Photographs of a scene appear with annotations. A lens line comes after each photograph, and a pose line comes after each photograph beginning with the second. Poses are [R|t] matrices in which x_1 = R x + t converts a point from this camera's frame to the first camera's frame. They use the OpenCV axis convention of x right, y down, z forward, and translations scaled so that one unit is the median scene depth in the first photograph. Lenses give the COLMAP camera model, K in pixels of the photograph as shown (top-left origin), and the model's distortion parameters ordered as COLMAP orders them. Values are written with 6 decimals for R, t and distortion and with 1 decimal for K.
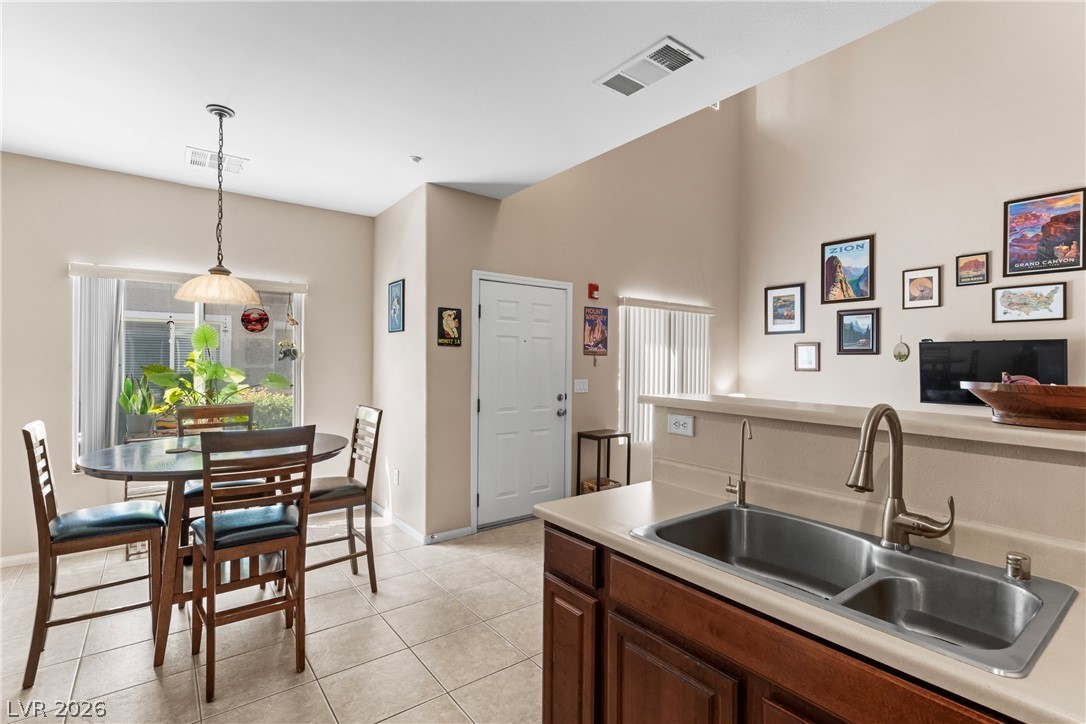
lens RADIAL K [[515.2, 0, 543.5], [0, 515.2, 358.7], [0, 0, 1]] dist [0.003027, 0.000374]
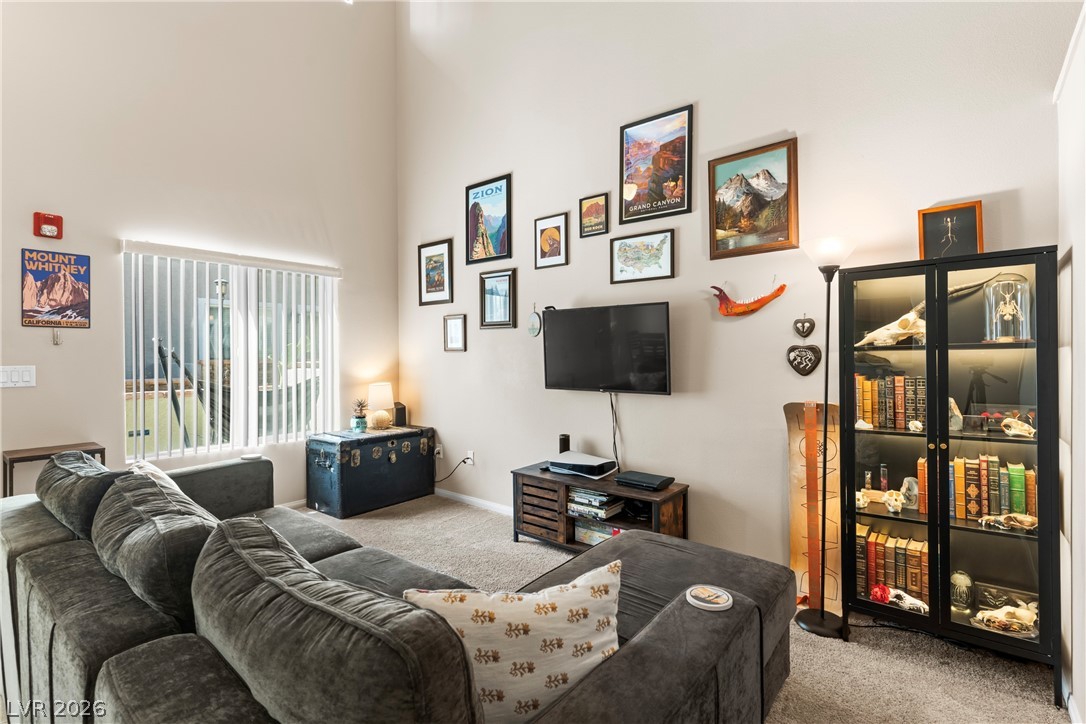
lens RADIAL K [[515.2, 0, 543.5], [0, 515.2, 358.7], [0, 0, 1]] dist [0.003027, 0.000374]
pose [[0.973286, -0.013096, 0.229223, 0.548512], [0.008615, 0.999752, 0.020540, 0.024154], [-0.229435, -0.018017, 0.973157, 0.248268]]
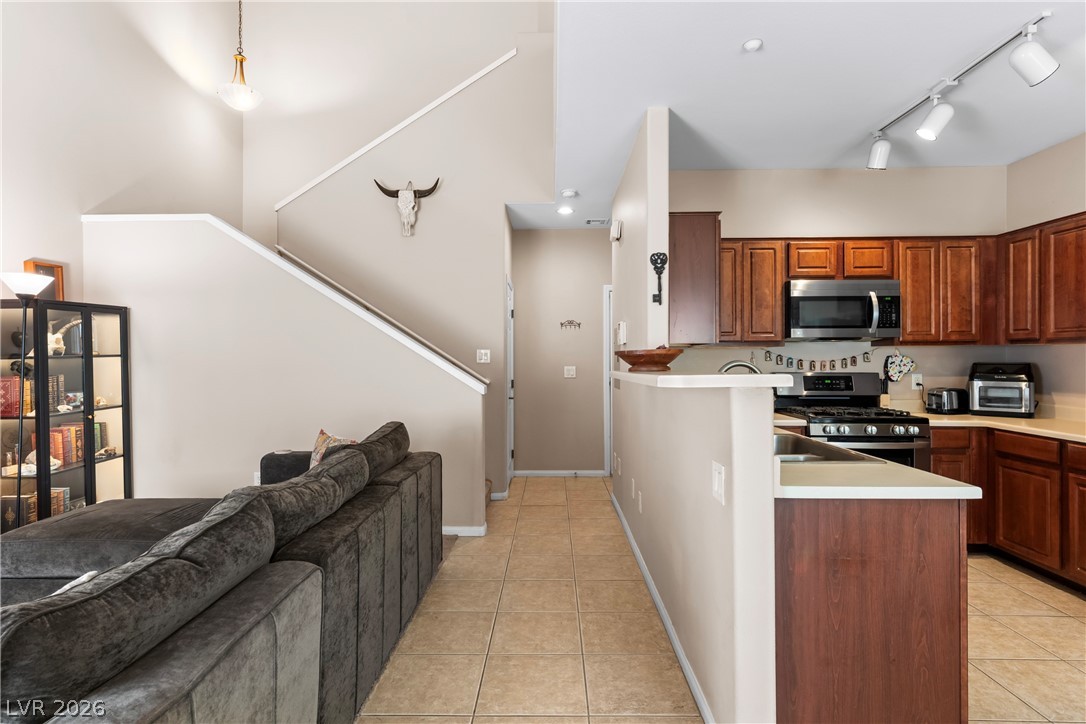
lens RADIAL K [[553.9, 0, 542.4], [0, 553.9, 357.9], [0, 0, 1]] dist [-0.002763, 0.001529]
pose [[-0.782826, -0.005617, 0.622215, -0.001311], [-0.007386, 0.999973, -0.000266, 0.023024], [-0.622197, -0.004803, -0.782846, 0.802981]]
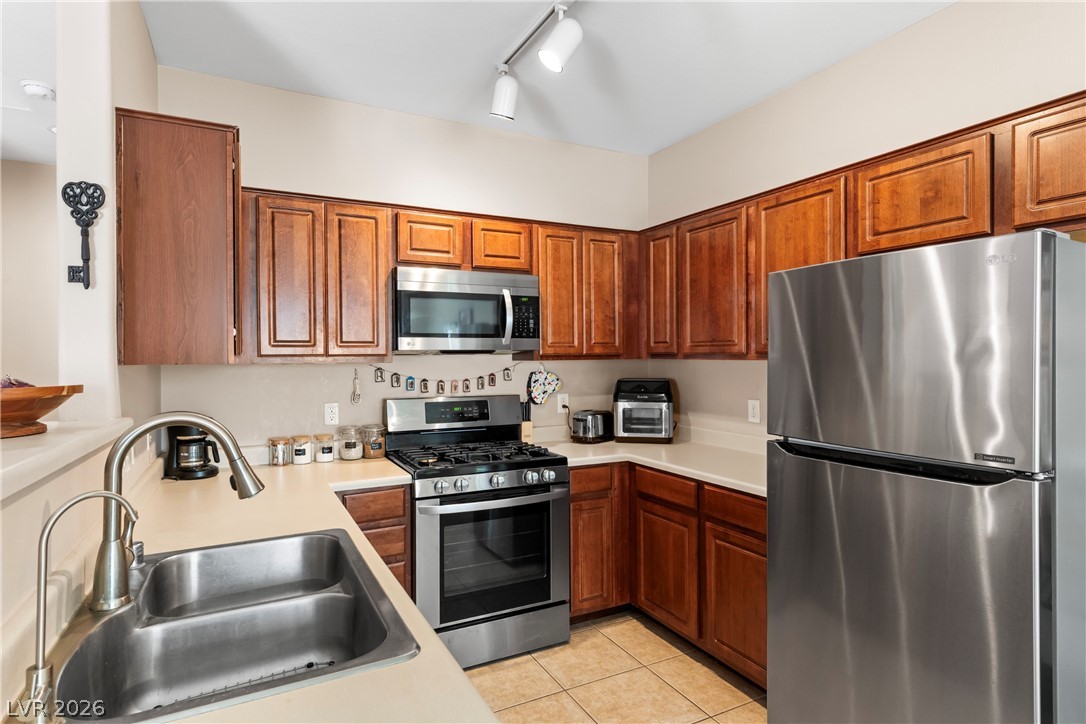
lens RADIAL K [[571.3, 0, 542.0], [0, 571.3, 358.6], [0, 0, 1]] dist [0.001443, 0.001550]
pose [[-0.985270, -0.000648, 0.171005, -0.020032], [-0.001191, 0.999995, -0.003072, 0.000984], [-0.171002, -0.003230, -0.985265, 0.489220]]
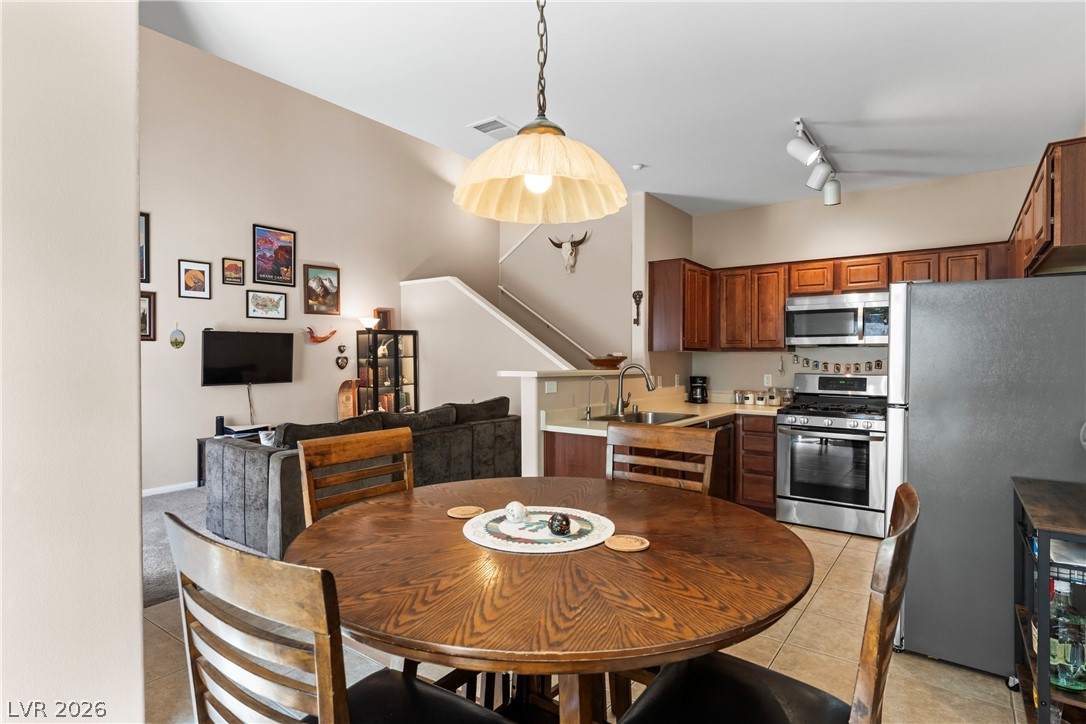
lens RADIAL K [[571.3, 0, 542.0], [0, 571.3, 358.6], [0, 0, 1]] dist [0.001443, 0.001550]
pose [[-0.282560, -0.015134, 0.959130, -0.618263], [-0.007828, 0.999879, 0.013471, 0.005326], [-0.959218, -0.003702, -0.282644, 0.653394]]
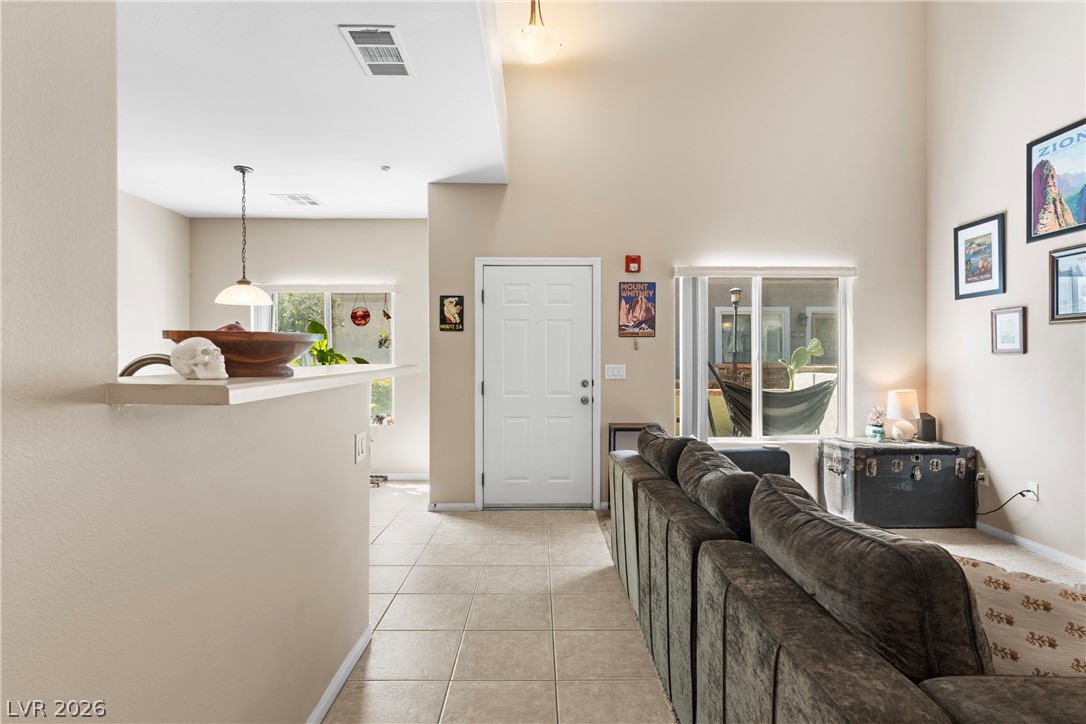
lens RADIAL K [[571.3, 0, 542.0], [0, 571.3, 358.6], [0, 0, 1]] dist [0.001443, 0.001550]
pose [[0.801243, -0.008226, -0.598282, 0.561358], [0.010254, 0.999947, -0.000015, 0.028762], [0.598251, -0.006123, 0.801286, 0.132817]]
